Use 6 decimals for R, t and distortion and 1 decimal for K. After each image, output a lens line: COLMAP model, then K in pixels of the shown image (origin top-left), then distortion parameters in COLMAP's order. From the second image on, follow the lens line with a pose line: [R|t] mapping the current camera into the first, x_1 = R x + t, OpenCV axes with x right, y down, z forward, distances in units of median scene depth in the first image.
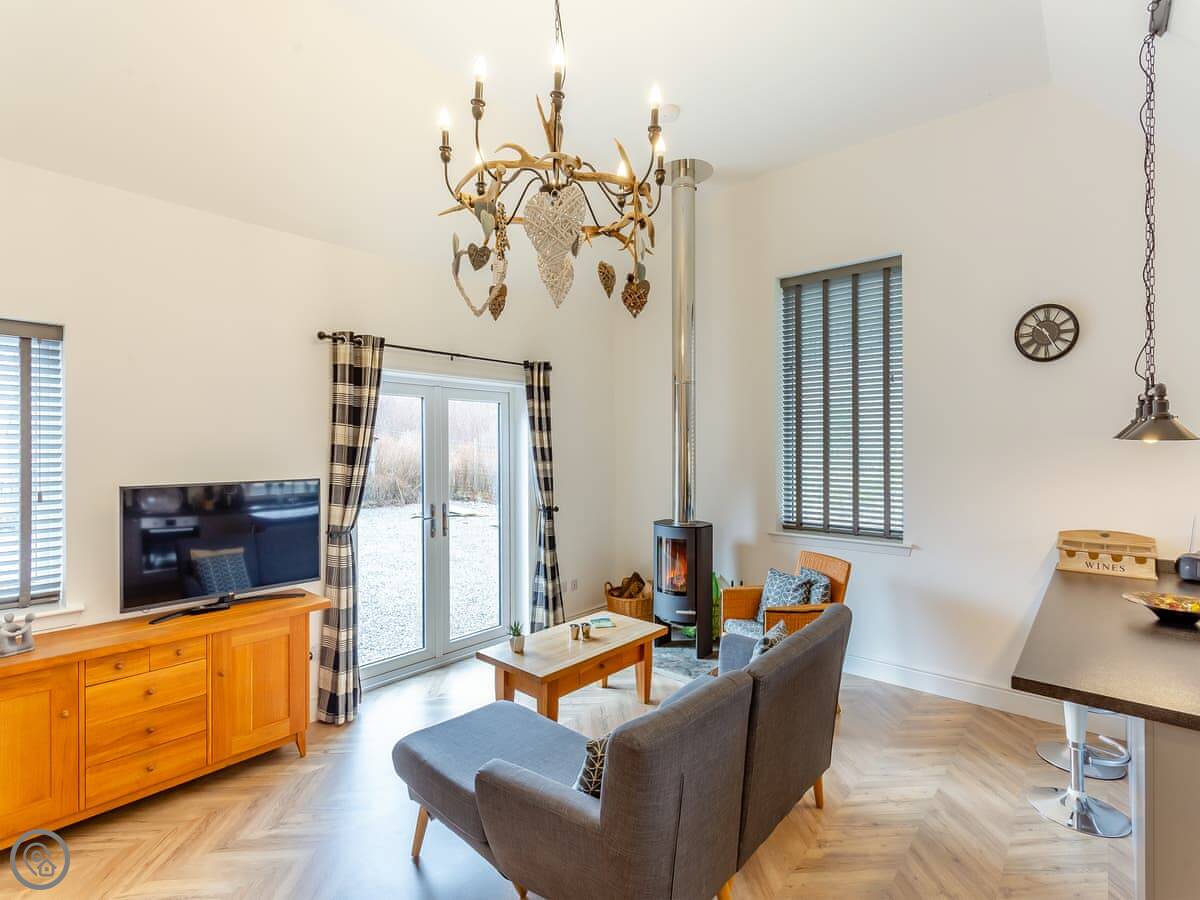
lens RADIAL K [[573.4, 0, 598.0], [0, 573.4, 445.6], [0, 0, 1]] dist [0.005246, 0.001352]
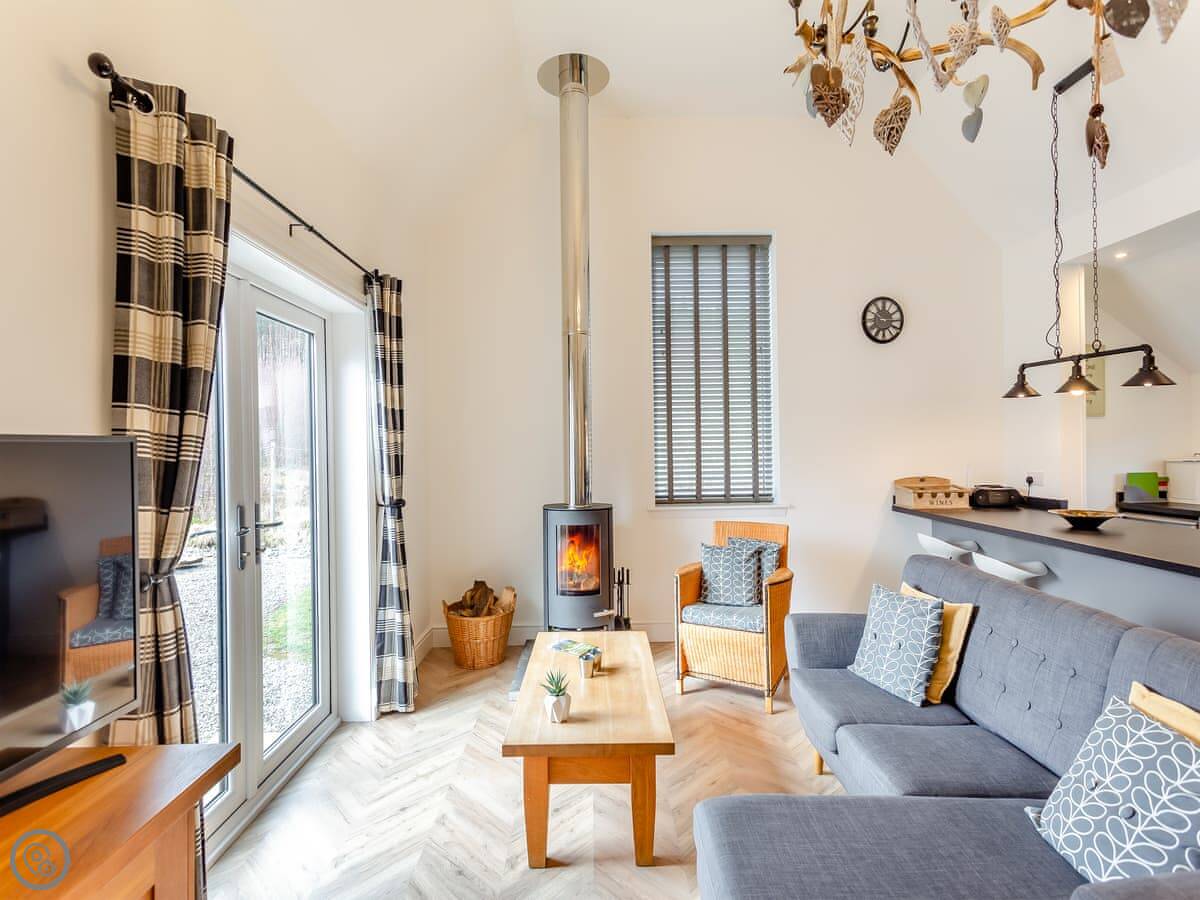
lens RADIAL K [[573.4, 0, 598.0], [0, 573.4, 445.6], [0, 0, 1]] dist [0.005246, 0.001352]
pose [[0.744285, -0.009140, 0.667800, -0.468883], [0.011463, 0.999934, 0.000909, 0.061034], [-0.667764, 0.006978, 0.744340, 0.470909]]
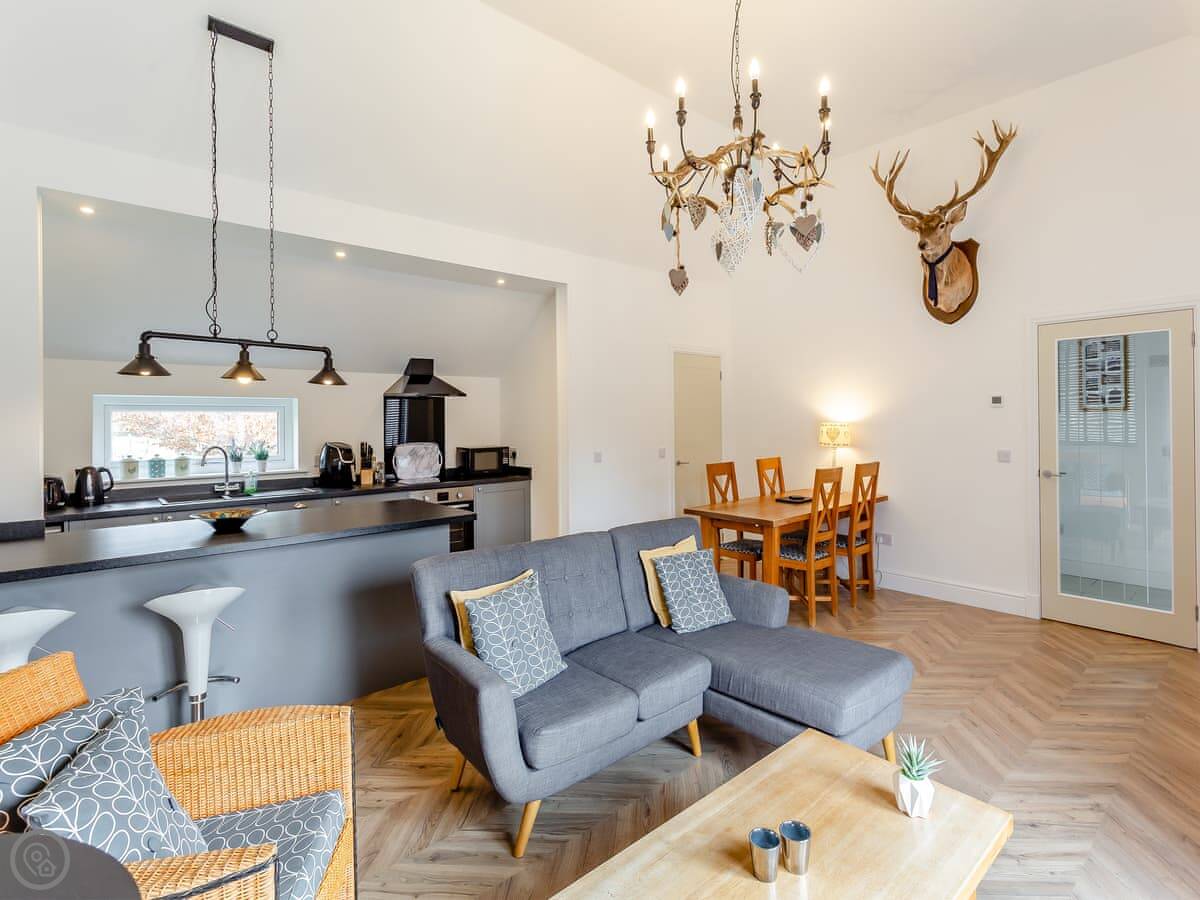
lens RADIAL K [[600.0, 0, 622.6], [0, 600.0, 421.0], [0, 0, 1]] dist [0.003763, -0.000318]
pose [[-0.993030, 0.013371, 0.117097, 0.014599], [0.013164, 0.999910, -0.002542, 0.055087], [-0.117121, -0.000982, -0.993117, 1.350952]]
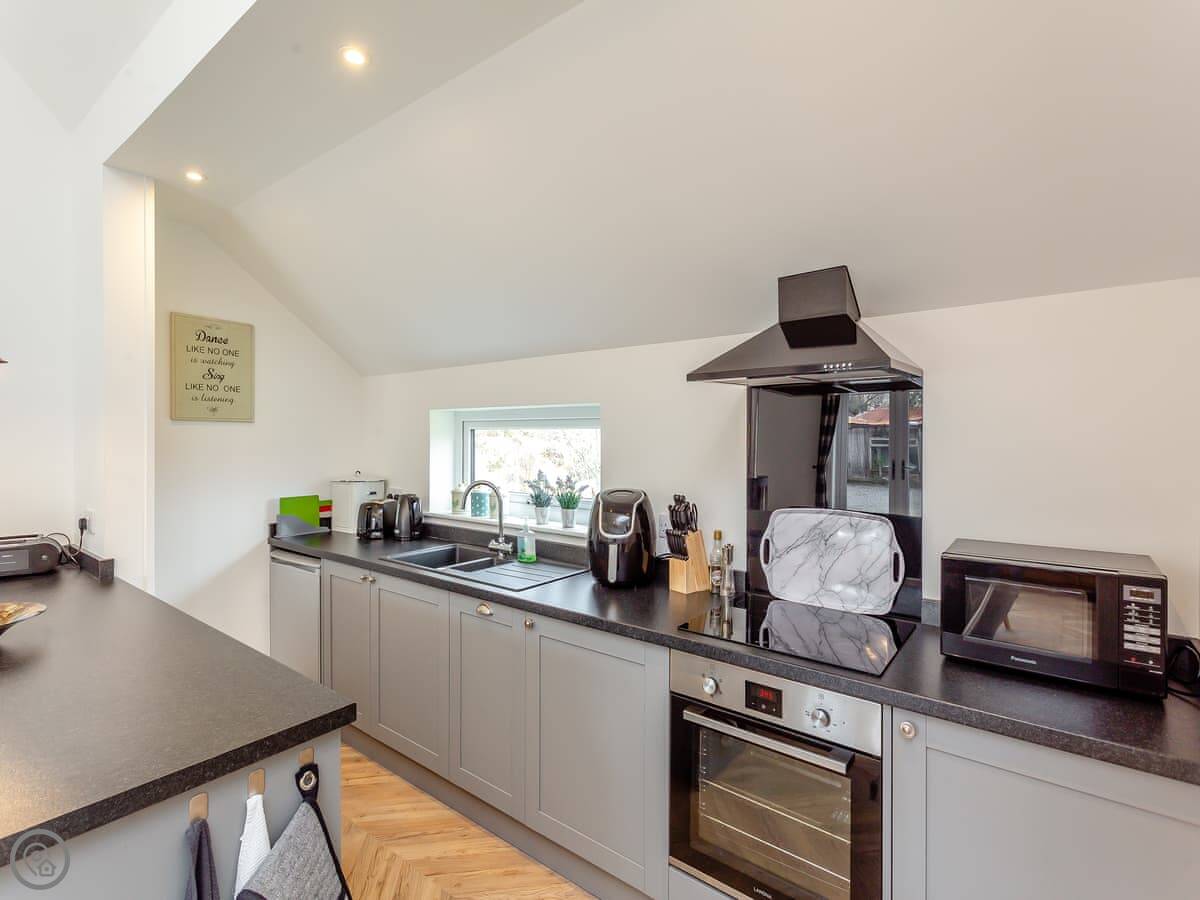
lens RADIAL K [[573.4, 0, 598.0], [0, 573.4, 445.6], [0, 0, 1]] dist [0.005246, 0.001352]
pose [[-0.067811, -0.010029, 0.997648, 0.183492], [-0.007508, 0.999926, 0.009542, 0.037413], [-0.997670, -0.006843, -0.067881, 0.202046]]
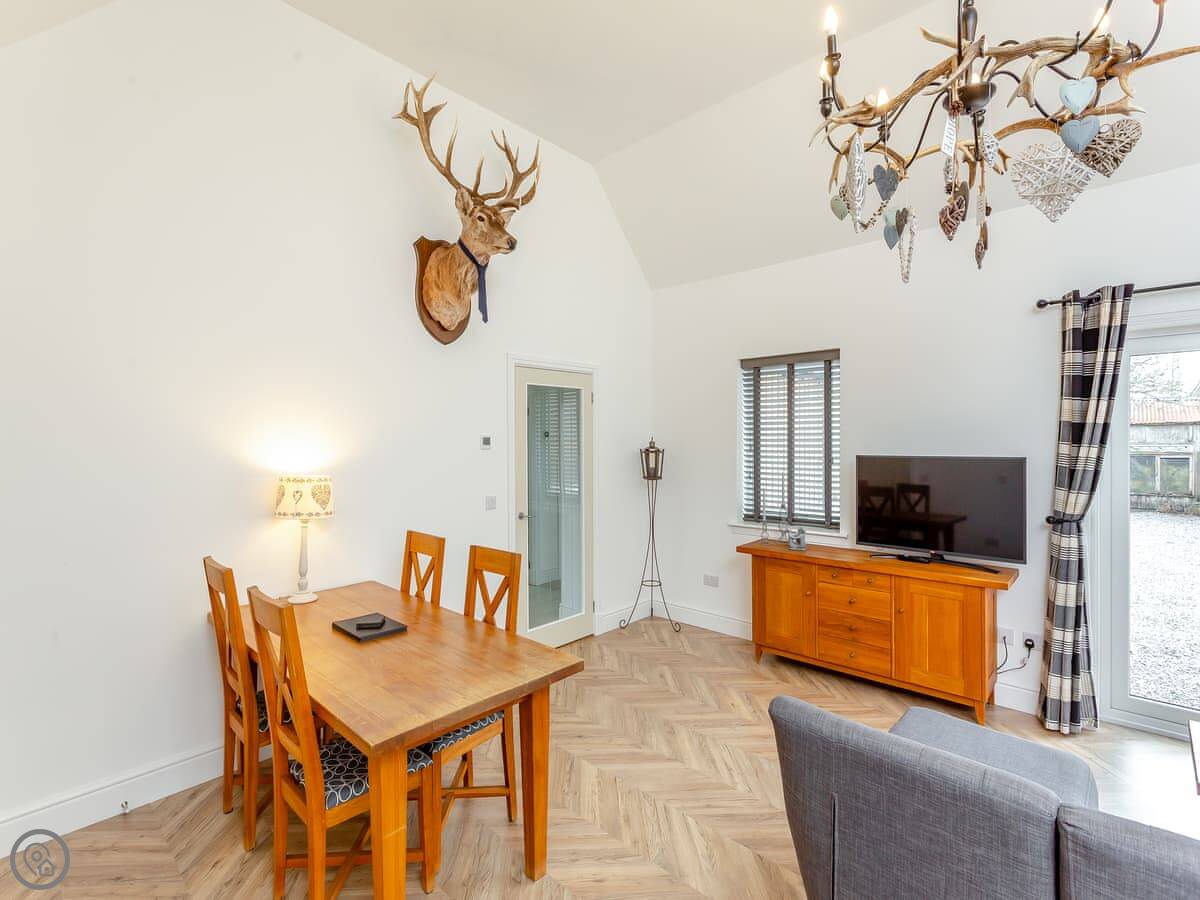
lens RADIAL K [[579.3, 0, 594.6], [0, 579.3, 442.4], [0, 0, 1]] dist [0.001165, 0.000508]
pose [[-0.024375, 0.006311, -0.999683, 0.448005], [0.010124, 0.999930, 0.006066, 0.017984], [0.999652, -0.009973, -0.024437, 0.285438]]
